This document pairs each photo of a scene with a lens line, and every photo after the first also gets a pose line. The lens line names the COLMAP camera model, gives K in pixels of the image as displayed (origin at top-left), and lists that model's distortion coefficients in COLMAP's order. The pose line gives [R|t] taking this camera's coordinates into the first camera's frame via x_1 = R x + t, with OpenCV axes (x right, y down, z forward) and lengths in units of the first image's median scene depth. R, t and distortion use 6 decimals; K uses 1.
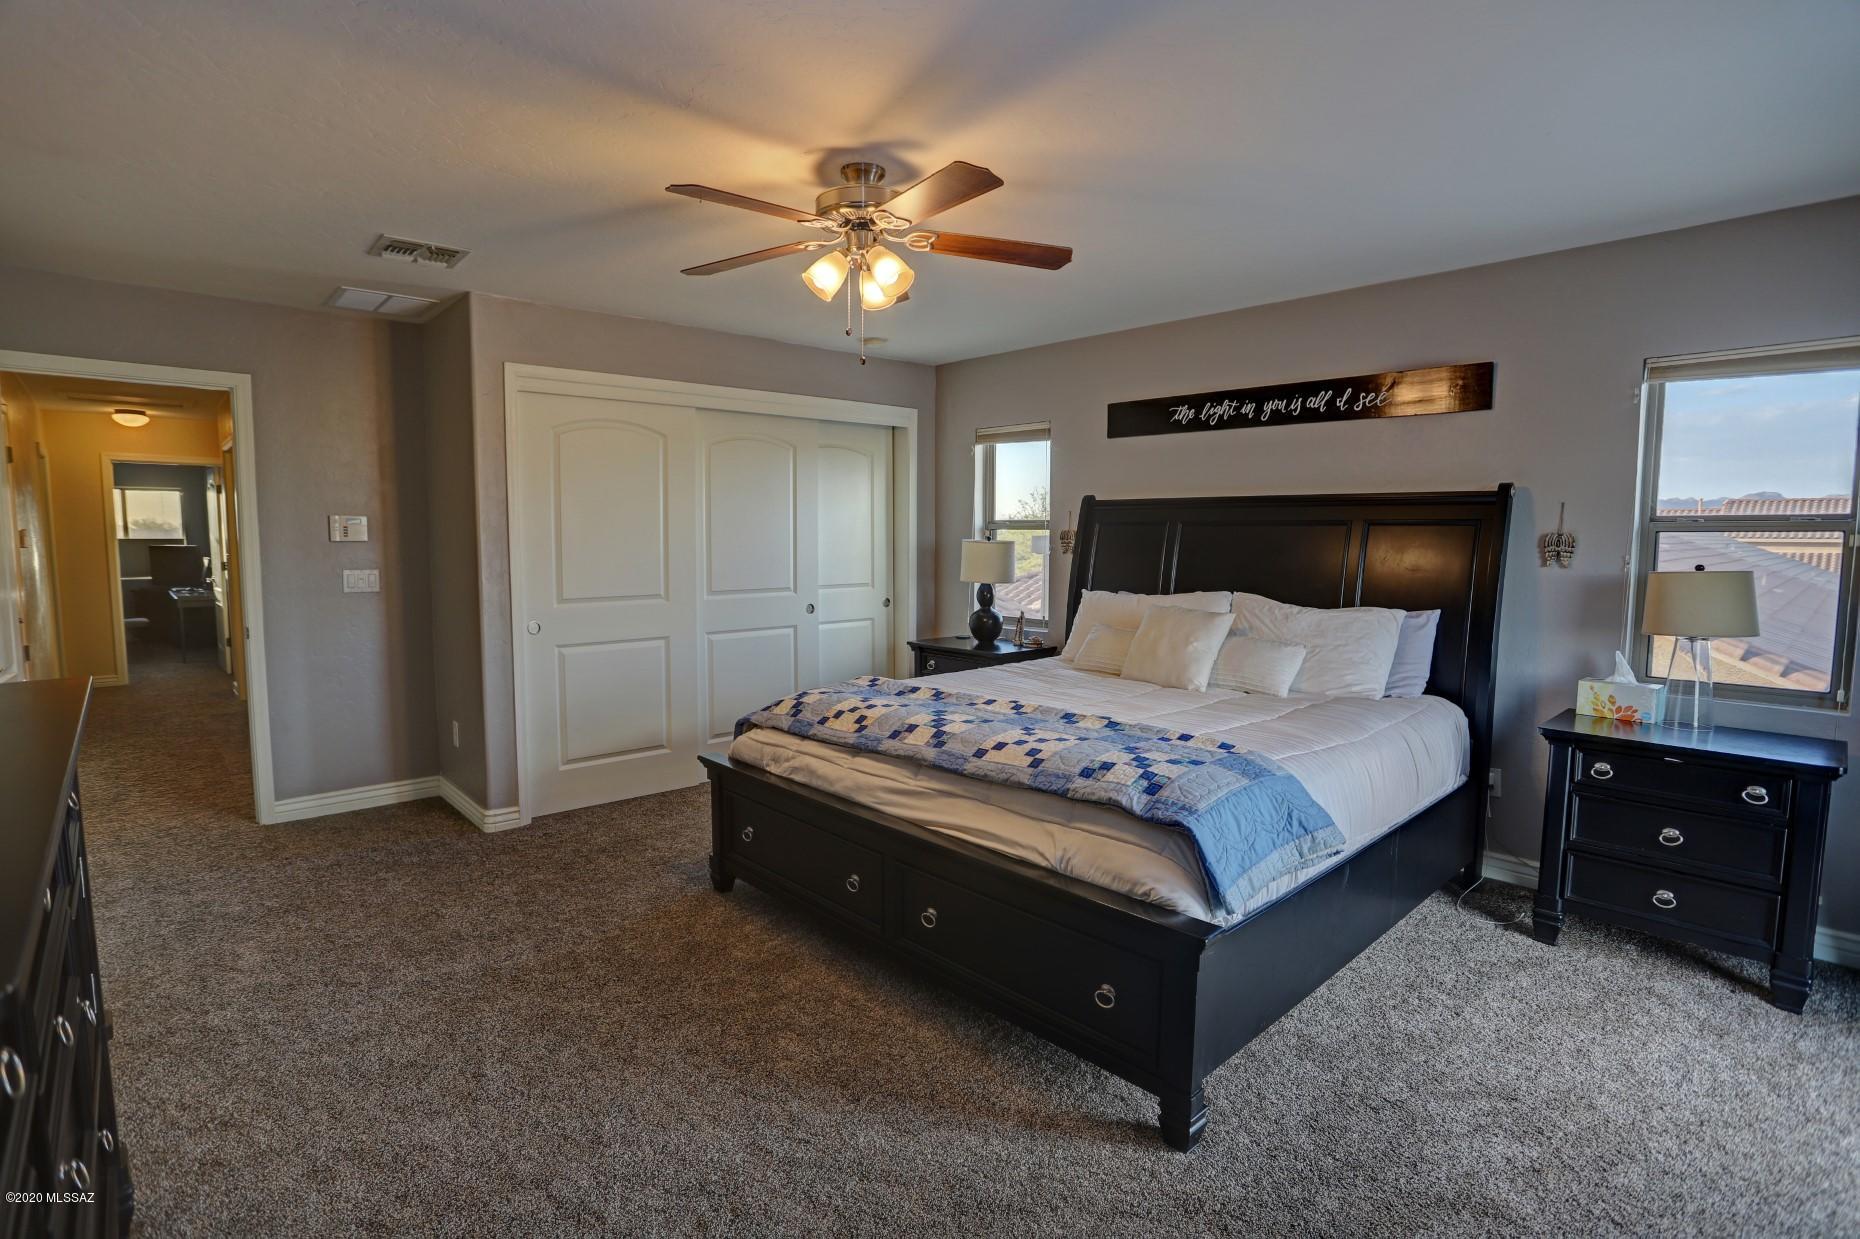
lens RADIAL K [[905.4, 0, 919.9], [0, 905.4, 615.7], [0, 0, 1]] dist [-0.068309, 0.024543]
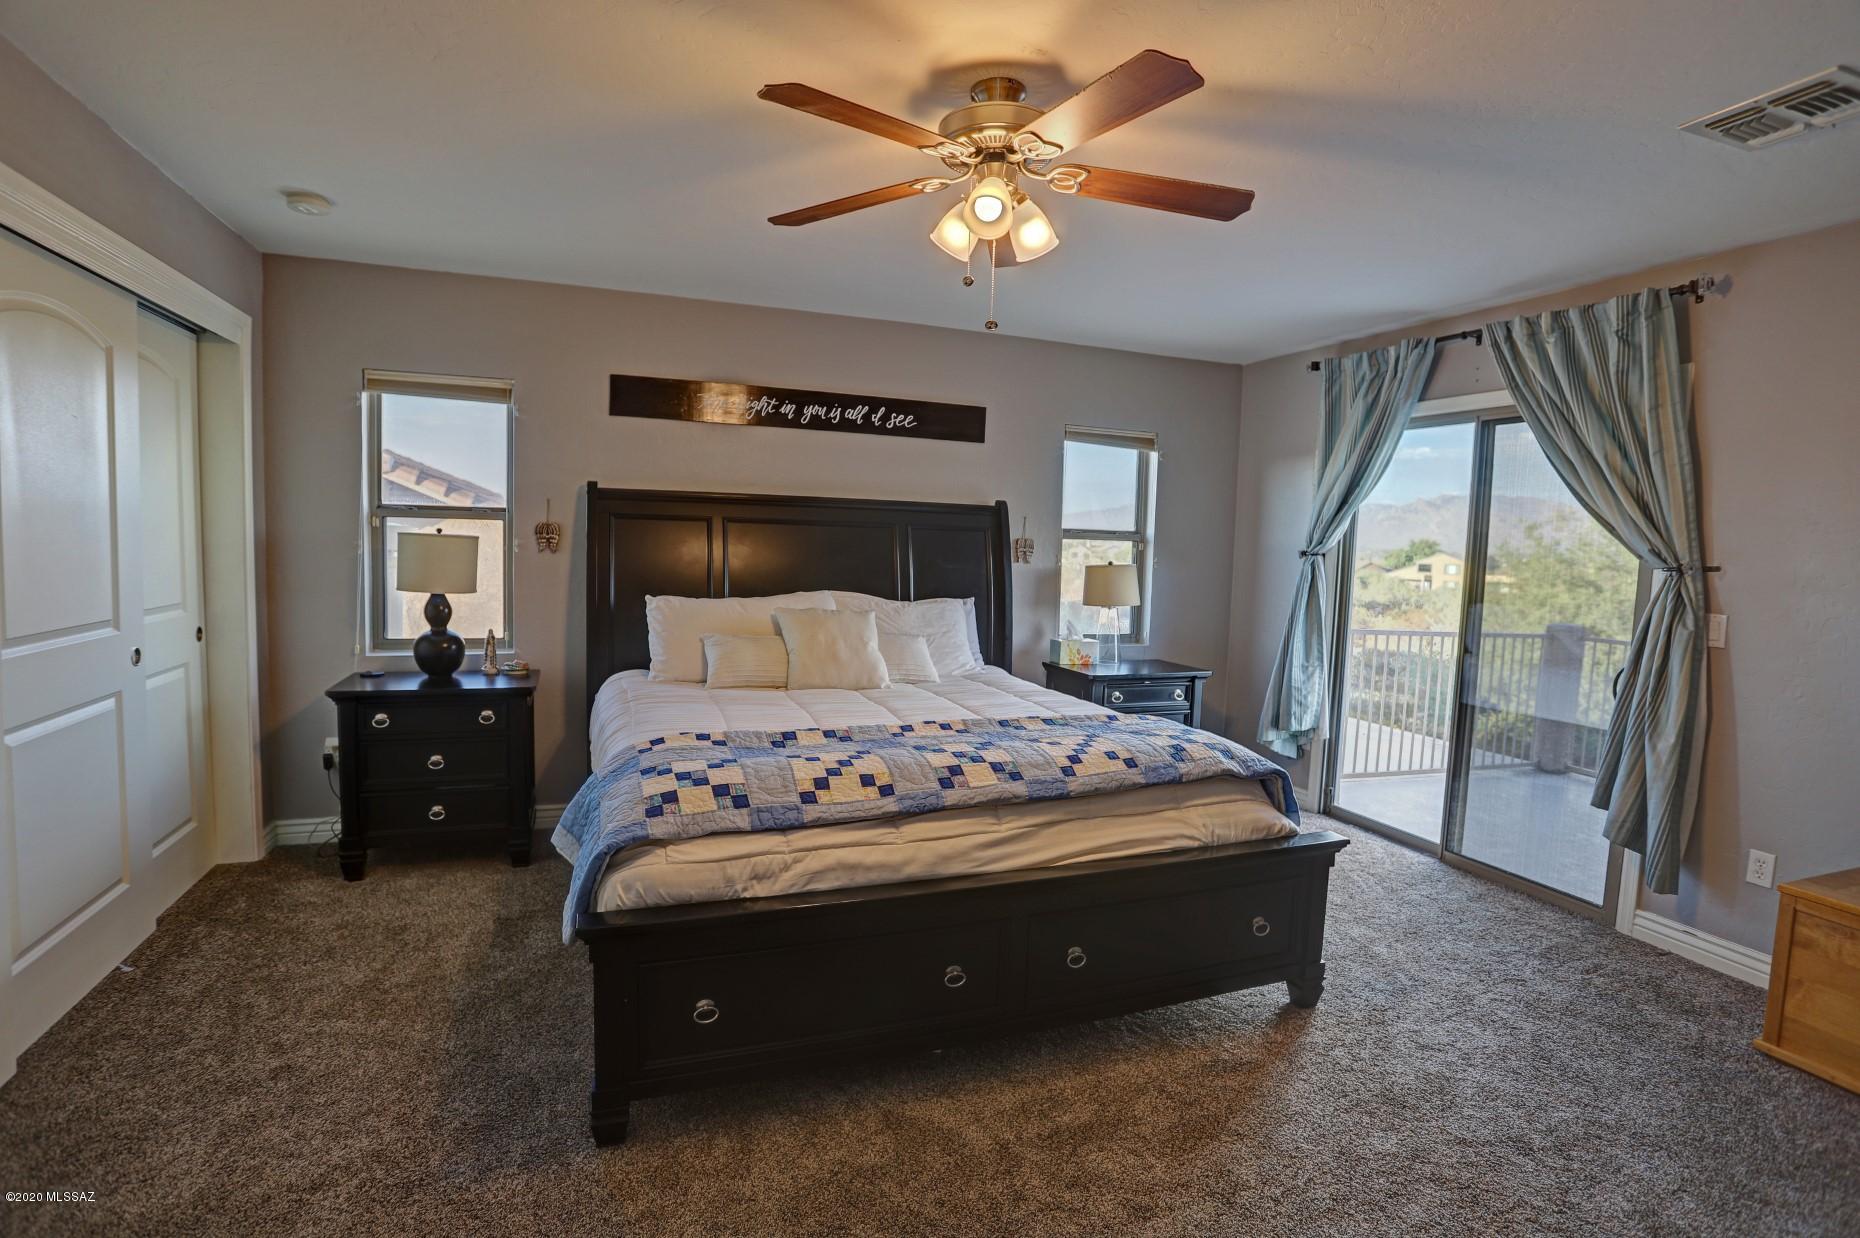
lens RADIAL K [[905.4, 0, 924.6], [0, 905.4, 614.9], [0, 0, 1]] dist [-0.068309, 0.024543]
pose [[0.372515, -0.068354, 0.925505, -0.621513], [0.052546, 0.997237, 0.052502, -0.051576], [-0.926537, 0.029073, 0.375078, 0.557426]]
